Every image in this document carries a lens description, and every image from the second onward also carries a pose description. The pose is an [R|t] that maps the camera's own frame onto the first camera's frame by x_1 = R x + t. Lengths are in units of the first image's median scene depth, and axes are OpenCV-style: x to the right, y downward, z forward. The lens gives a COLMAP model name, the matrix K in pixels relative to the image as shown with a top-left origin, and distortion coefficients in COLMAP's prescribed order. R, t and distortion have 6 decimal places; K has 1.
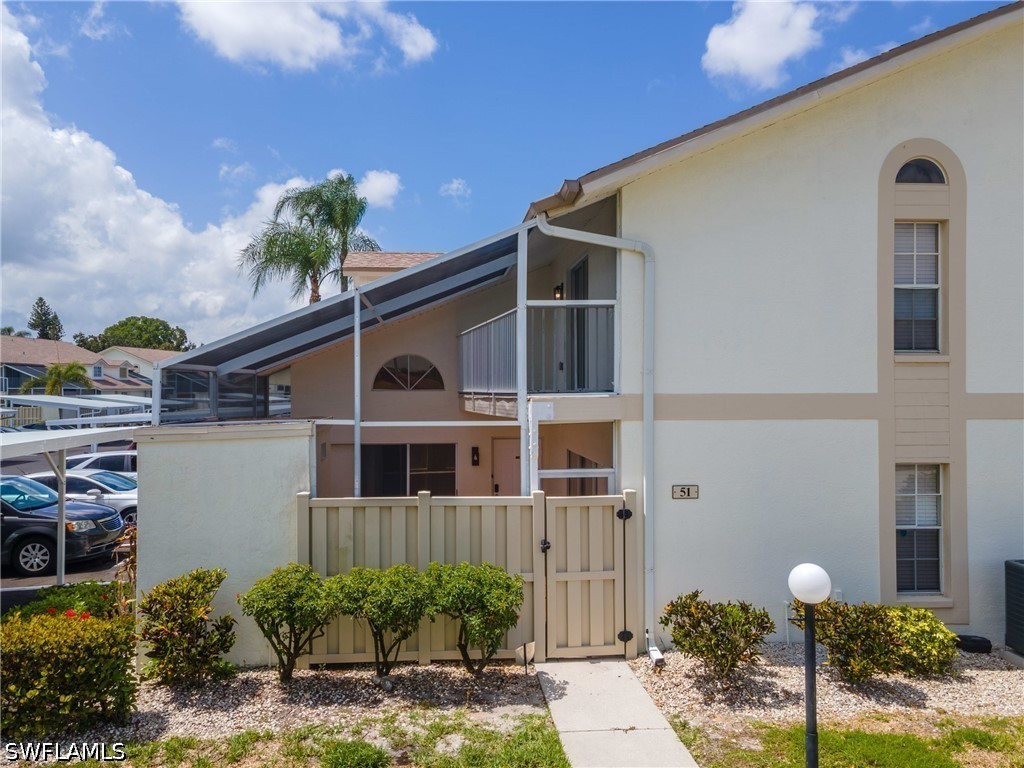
lens RADIAL K [[742.9, 0, 508.3], [0, 742.9, 384.3], [0, 0, 1]] dist [0.025845, 0.010958]
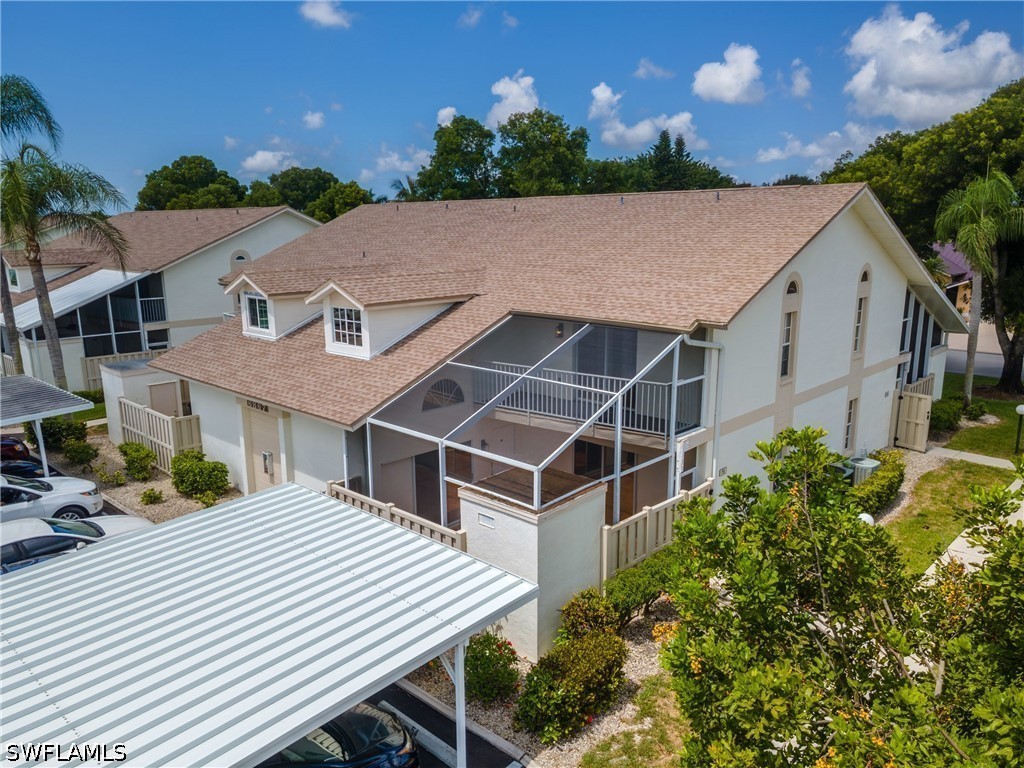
lens RADIAL K [[742.9, 0, 509.4], [0, 742.9, 390.4], [0, 0, 1]] dist [0.025845, 0.010958]
pose [[0.759996, -0.148616, 0.632709, -1.596021], [0.001886, 0.974005, 0.226517, -0.577474], [-0.649926, -0.170959, 0.740520, -0.015663]]
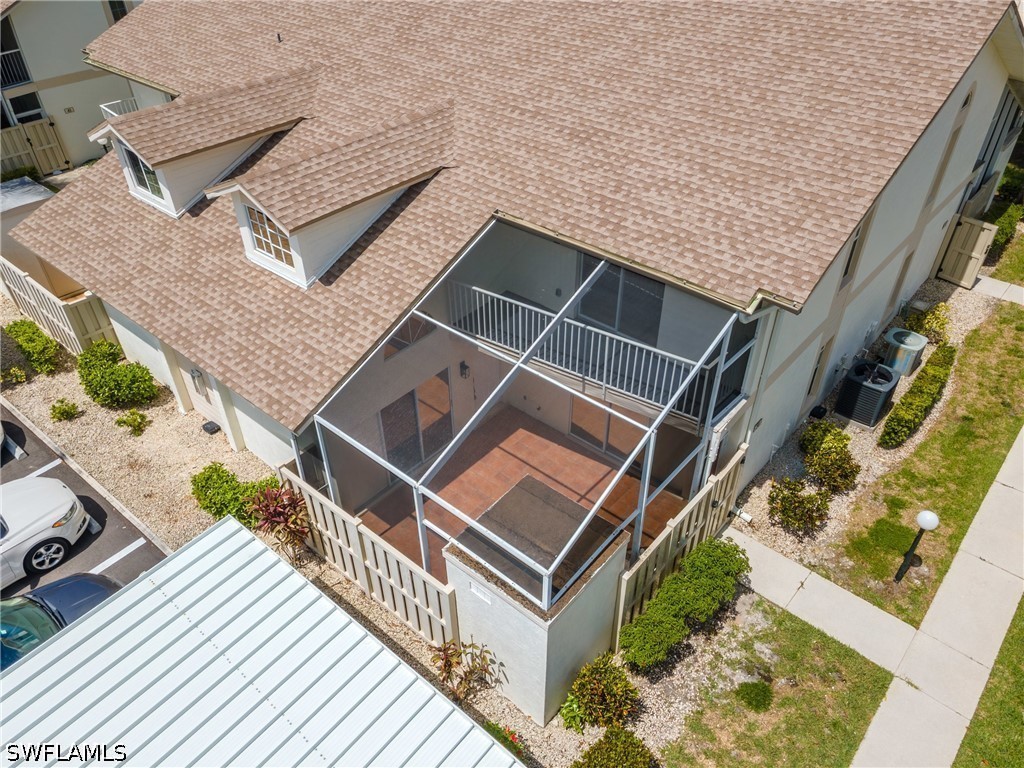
lens RADIAL K [[742.9, 0, 512.1], [0, 742.9, 381.2], [0, 0, 1]] dist [0.025845, 0.010958]
pose [[0.724349, -0.434854, 0.534995, -1.104191], [0.003974, 0.778614, 0.627491, -1.083614], [-0.689422, -0.452397, 0.565717, 0.615510]]
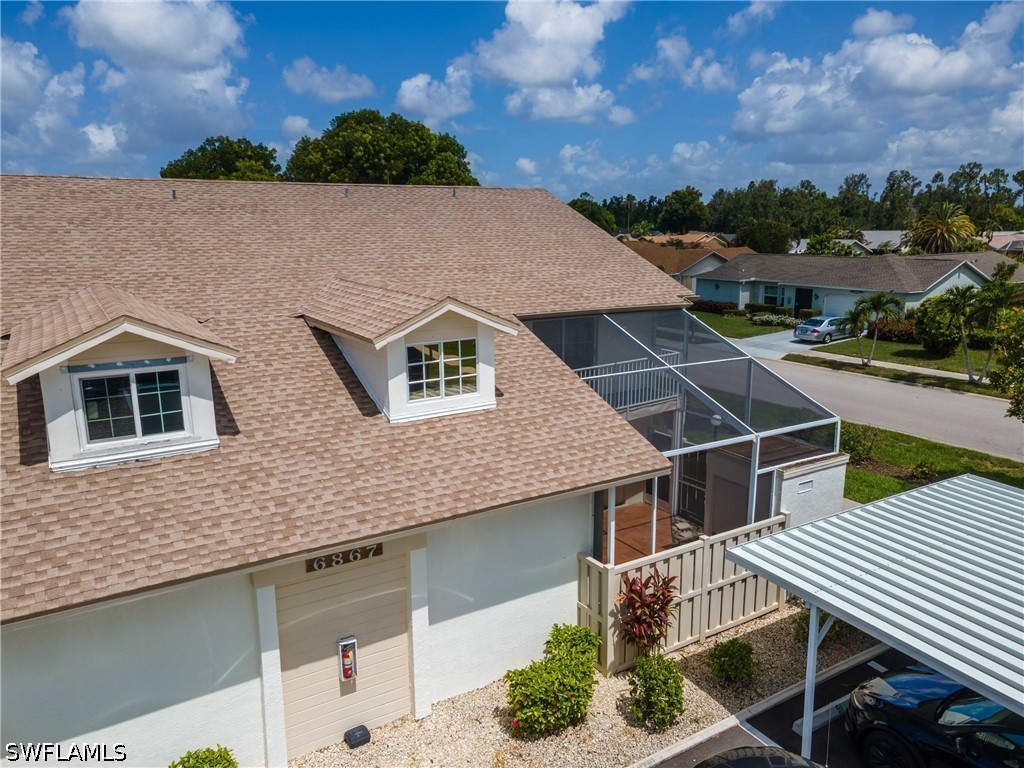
lens RADIAL K [[742.9, 0, 507.3], [0, 742.9, 384.8], [0, 0, 1]] dist [0.025845, 0.010958]
pose [[-0.398168, -0.188324, 0.897773, -1.913680], [0.006444, 0.978101, 0.208032, -0.527025], [-0.917290, 0.088617, -0.388234, 2.674749]]
